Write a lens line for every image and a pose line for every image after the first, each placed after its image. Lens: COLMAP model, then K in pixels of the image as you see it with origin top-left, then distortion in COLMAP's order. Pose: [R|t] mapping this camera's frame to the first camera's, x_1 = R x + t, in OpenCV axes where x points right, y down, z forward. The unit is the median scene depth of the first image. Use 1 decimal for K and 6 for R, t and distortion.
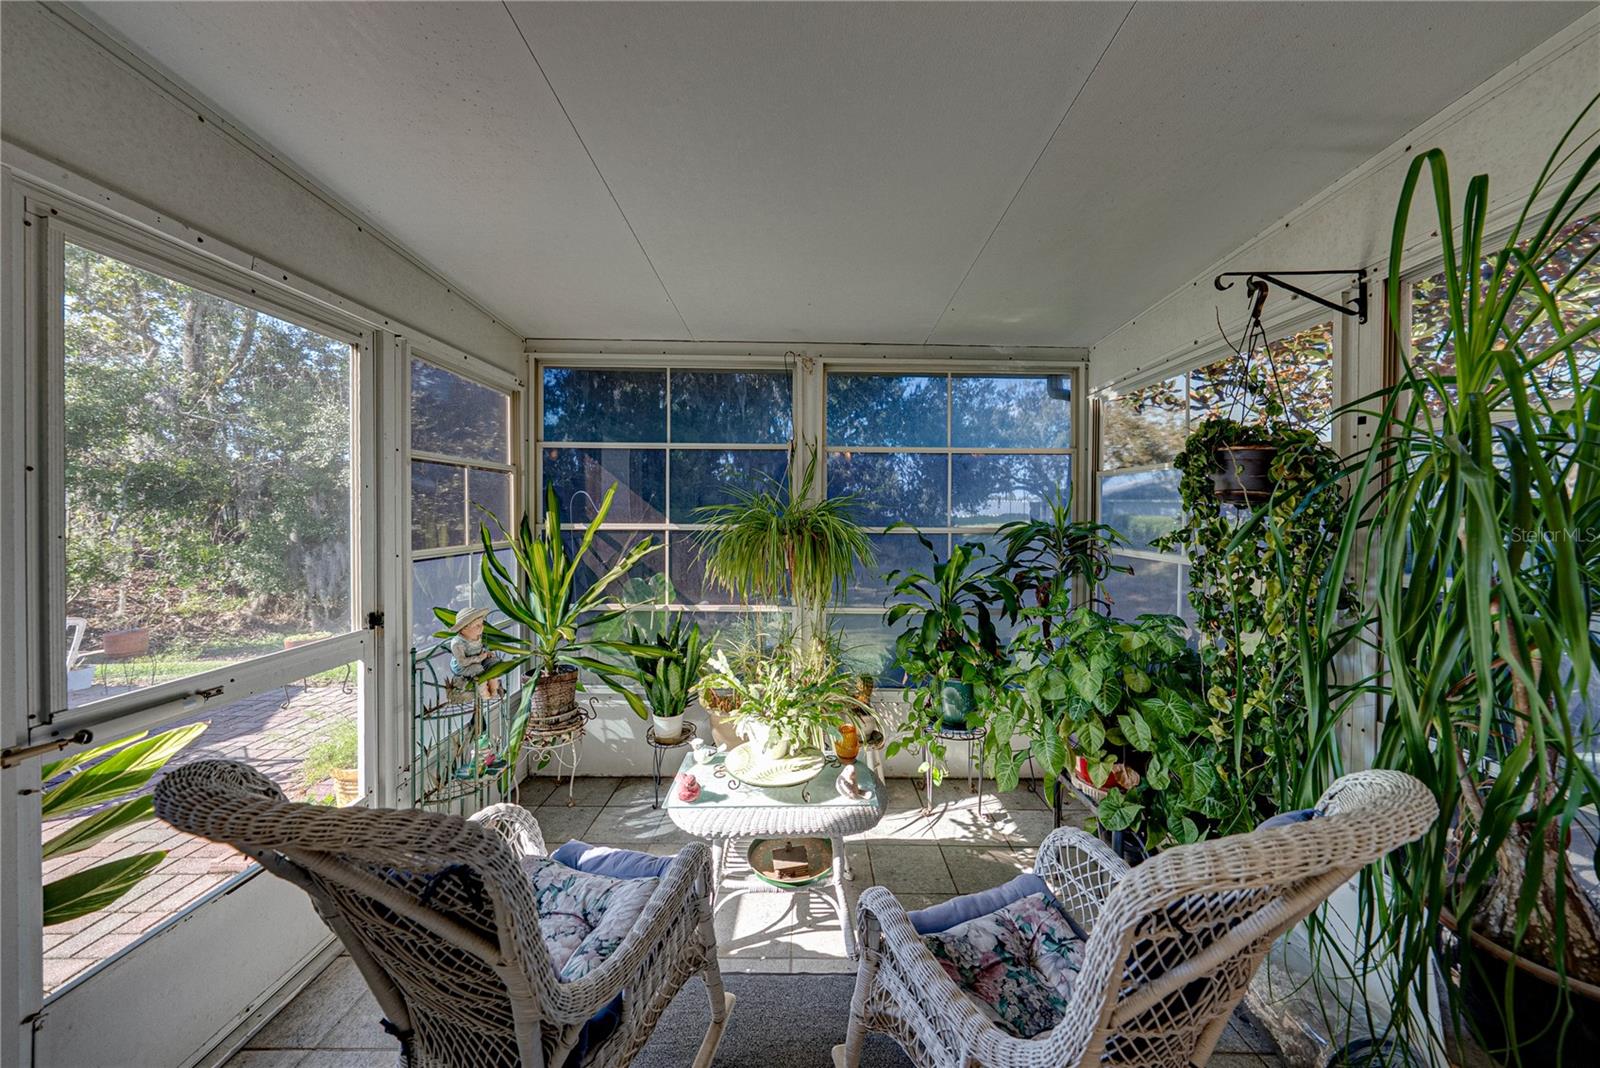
lens RADIAL K [[562.6, 0, 811.8], [0, 562.6, 521.8], [0, 0, 1]] dist [0.000700, 0.000002]
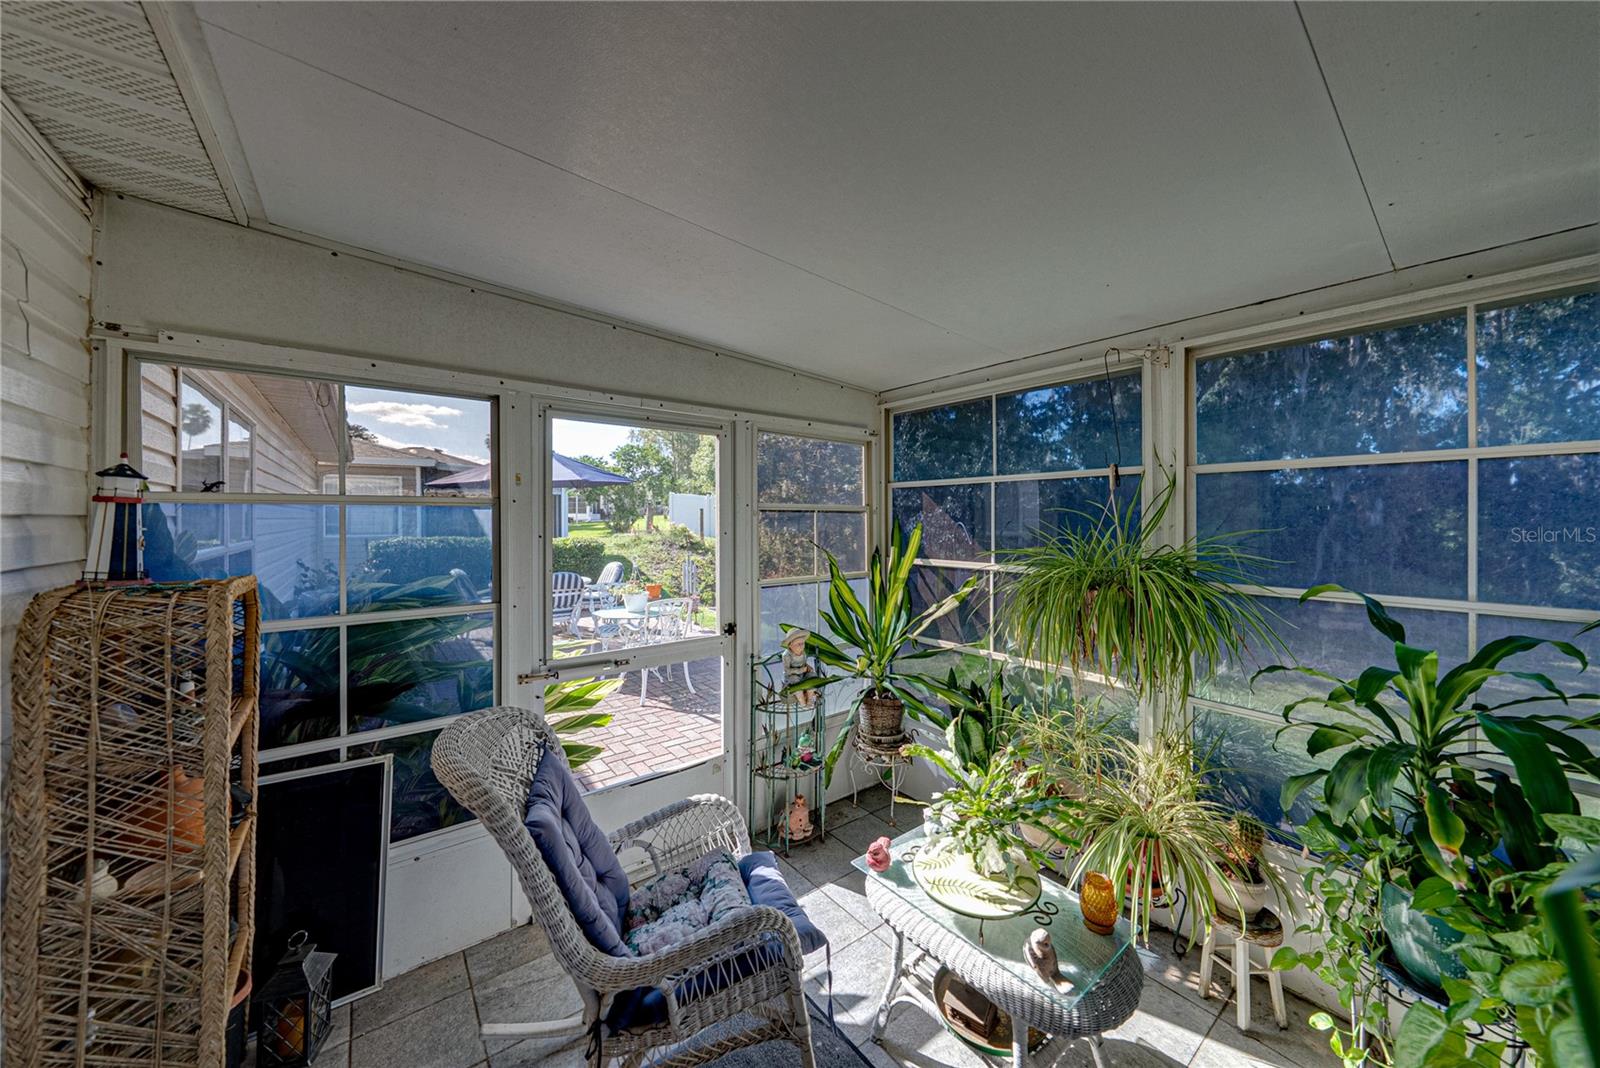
lens RADIAL K [[562.6, 0, 806.8], [0, 562.6, 522.0], [0, 0, 1]] dist [0.000700, 0.000002]
pose [[0.607051, 0.000018, -0.794663, 0.307334], [-0.013247, 0.999861, -0.010097, -0.053776], [0.794552, 0.016657, 0.606967, 0.208427]]
